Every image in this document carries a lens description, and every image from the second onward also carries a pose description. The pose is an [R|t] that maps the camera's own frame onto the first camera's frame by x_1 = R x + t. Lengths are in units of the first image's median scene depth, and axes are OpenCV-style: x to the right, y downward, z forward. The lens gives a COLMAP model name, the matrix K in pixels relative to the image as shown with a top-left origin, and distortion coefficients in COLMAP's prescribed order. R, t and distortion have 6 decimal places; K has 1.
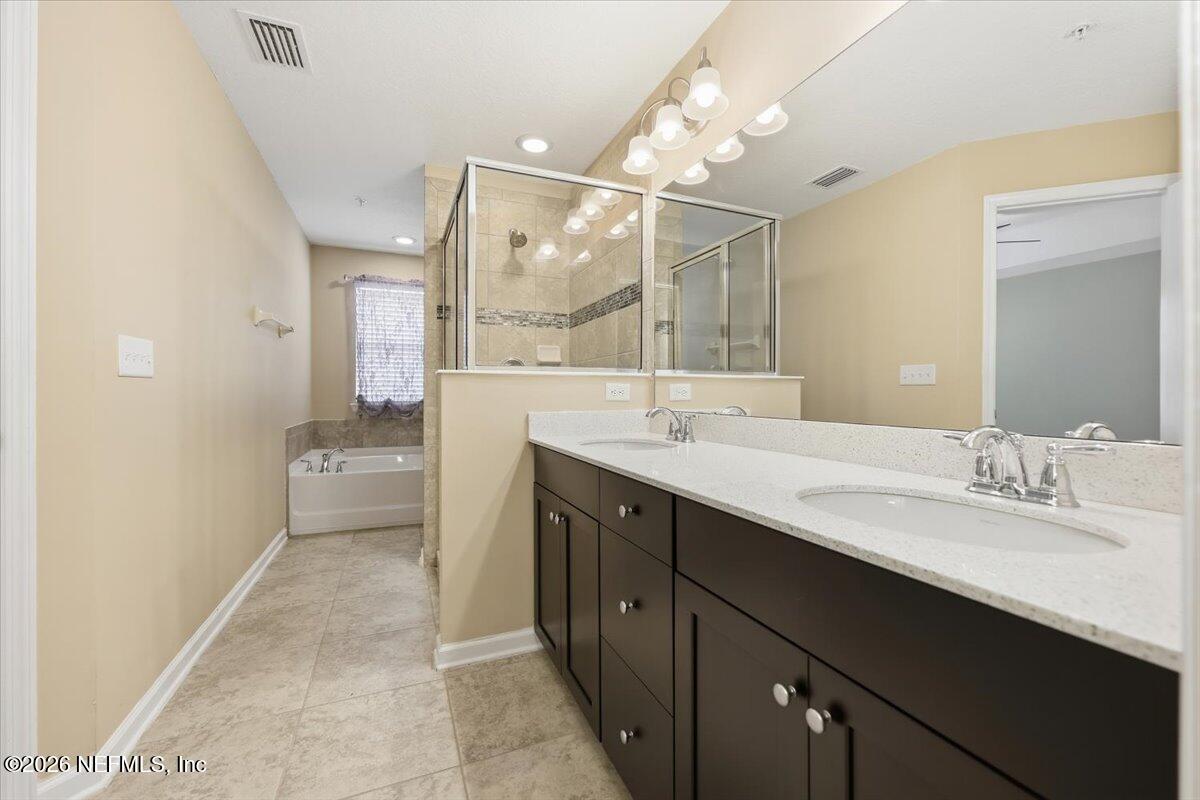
lens RADIAL K [[489.3, 0, 600.5], [0, 489.3, 398.9], [0, 0, 1]] dist [0.004764, -0.001433]
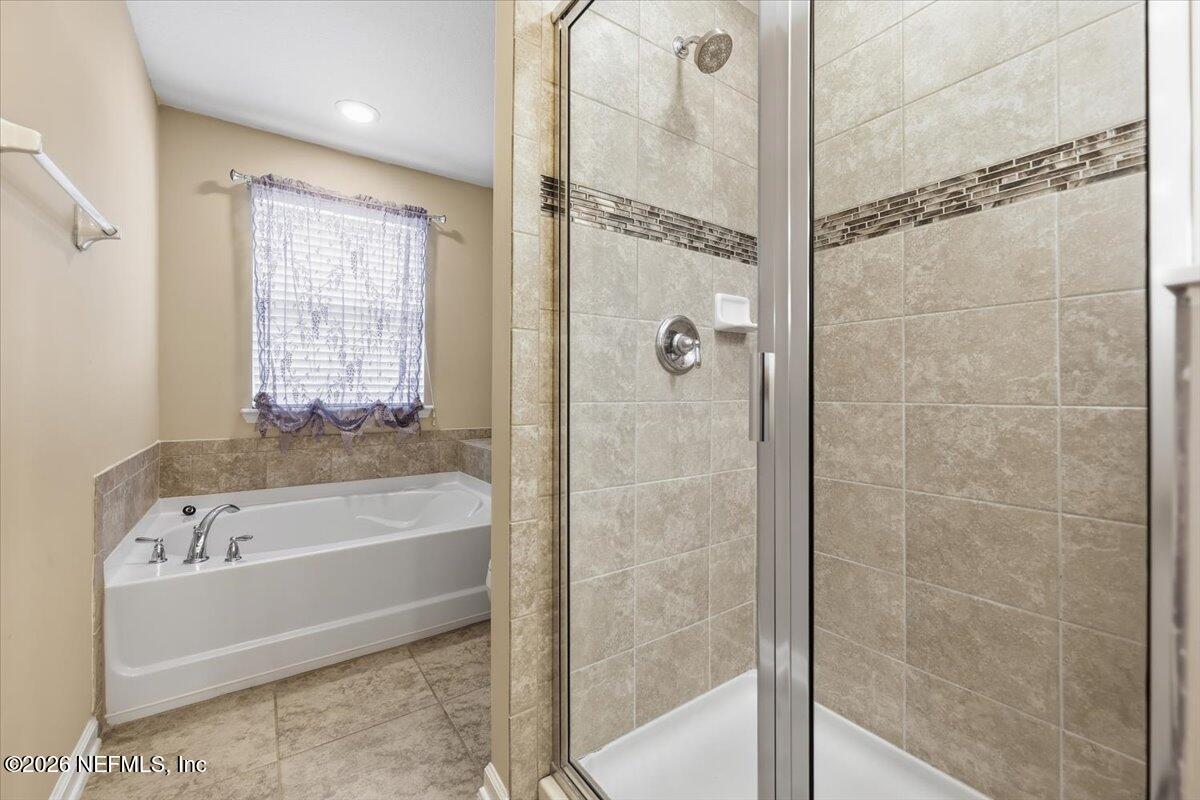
lens RADIAL K [[489.3, 0, 600.4], [0, 489.3, 392.1], [0, 0, 1]] dist [0.004764, -0.001433]
pose [[0.975995, -0.000221, 0.217793, -0.241460], [0.001799, 0.999974, -0.007051, -0.005126], [-0.217786, 0.007273, 0.975970, 0.382968]]
